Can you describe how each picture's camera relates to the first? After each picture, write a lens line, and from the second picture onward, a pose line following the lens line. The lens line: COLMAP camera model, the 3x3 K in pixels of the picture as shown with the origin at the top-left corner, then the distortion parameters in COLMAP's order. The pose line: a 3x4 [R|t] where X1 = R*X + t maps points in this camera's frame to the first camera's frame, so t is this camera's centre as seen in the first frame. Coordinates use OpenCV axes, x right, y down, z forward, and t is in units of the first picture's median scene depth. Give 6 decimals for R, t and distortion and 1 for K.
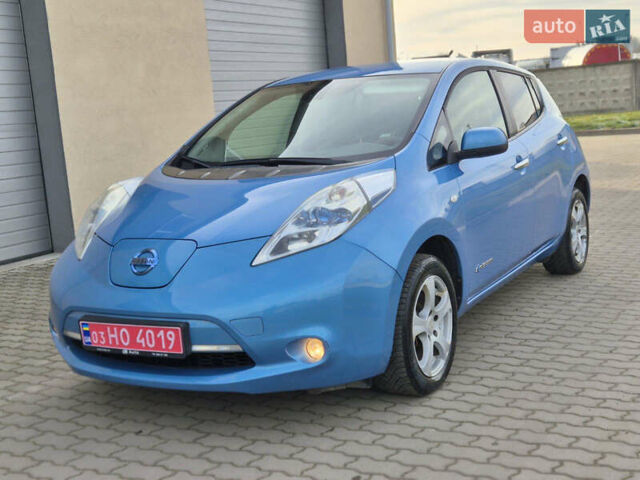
lens RADIAL K [[848.5, 0, 313.8], [0, 848.5, 223.4], [0, 0, 1]] dist [0.040961, 0.000000]
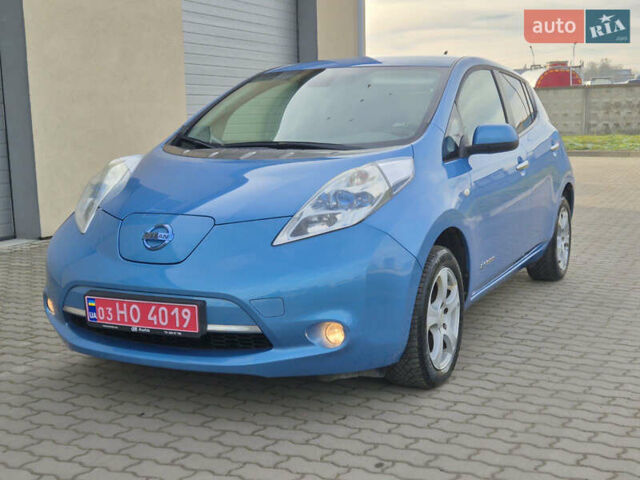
lens RADIAL K [[848.5, 0, 319.9], [0, 848.5, 240.2], [0, 0, 1]] dist [0.040961, 0.000000]
pose [[0.996174, 0.048885, 0.072440, -0.084317], [-0.049483, 0.998754, 0.006494, 0.032827], [-0.072032, -0.010054, 0.997352, 0.030243]]
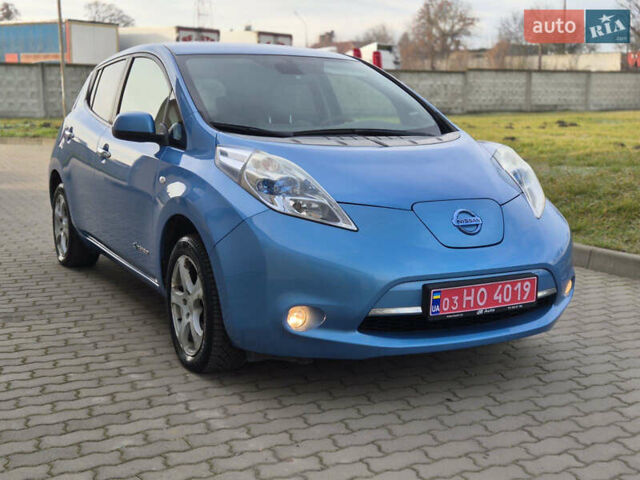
lens RADIAL K [[848.5, 0, 318.5], [0, 848.5, 239.8], [0, 0, 1]] dist [0.040961, 0.000000]
pose [[0.533992, -0.054718, 0.843717, -1.096152], [0.062845, 0.997712, 0.024930, 0.030086], [-0.843150, 0.039711, 0.536209, 0.601296]]
